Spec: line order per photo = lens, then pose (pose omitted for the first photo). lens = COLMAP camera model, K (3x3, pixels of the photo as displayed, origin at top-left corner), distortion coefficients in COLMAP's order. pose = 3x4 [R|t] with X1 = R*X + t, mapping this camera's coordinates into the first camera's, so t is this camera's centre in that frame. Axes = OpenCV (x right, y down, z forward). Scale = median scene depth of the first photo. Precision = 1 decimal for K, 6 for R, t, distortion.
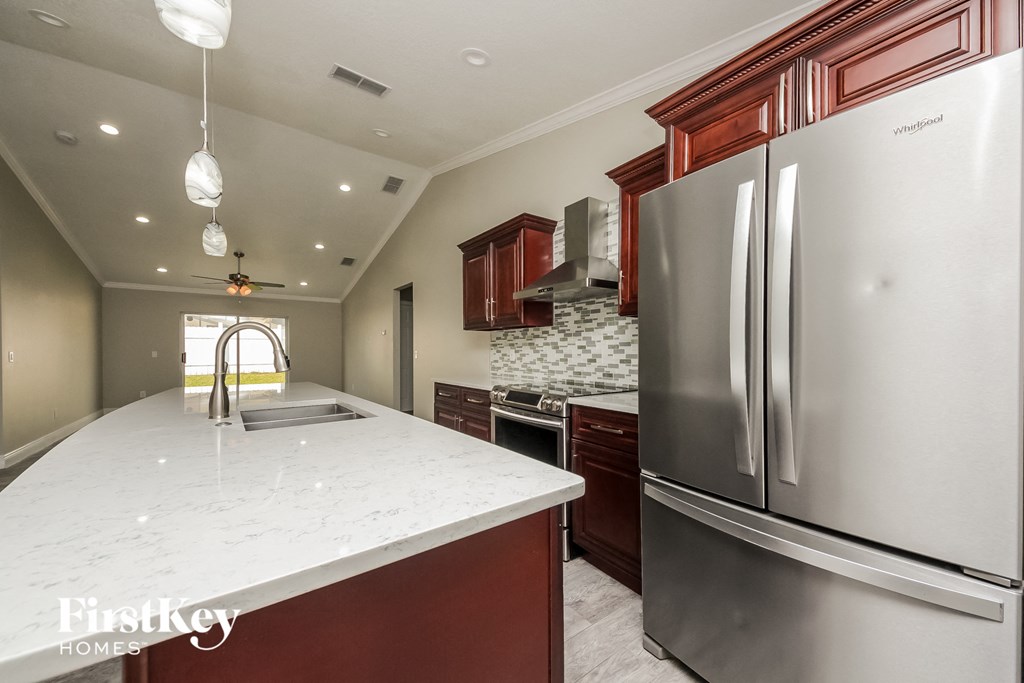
lens RADIAL K [[376.2, 0, 517.0], [0, 376.2, 350.8], [0, 0, 1]] dist [0.001651, 0.000009]
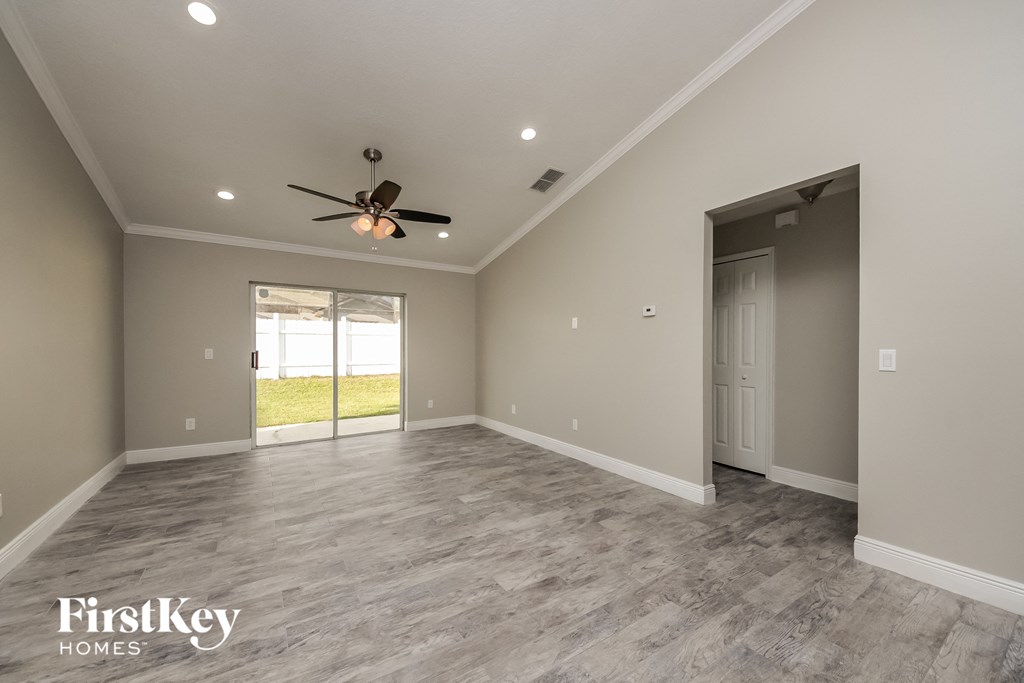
lens RADIAL K [[388.9, 0, 513.3], [0, 388.9, 346.7], [0, 0, 1]] dist [0.001072, 0.000000]
pose [[0.996976, -0.001660, -0.077694, -0.436748], [0.001035, 0.999967, -0.008078, 0.003342], [0.077705, 0.007974, 0.996944, 0.428302]]
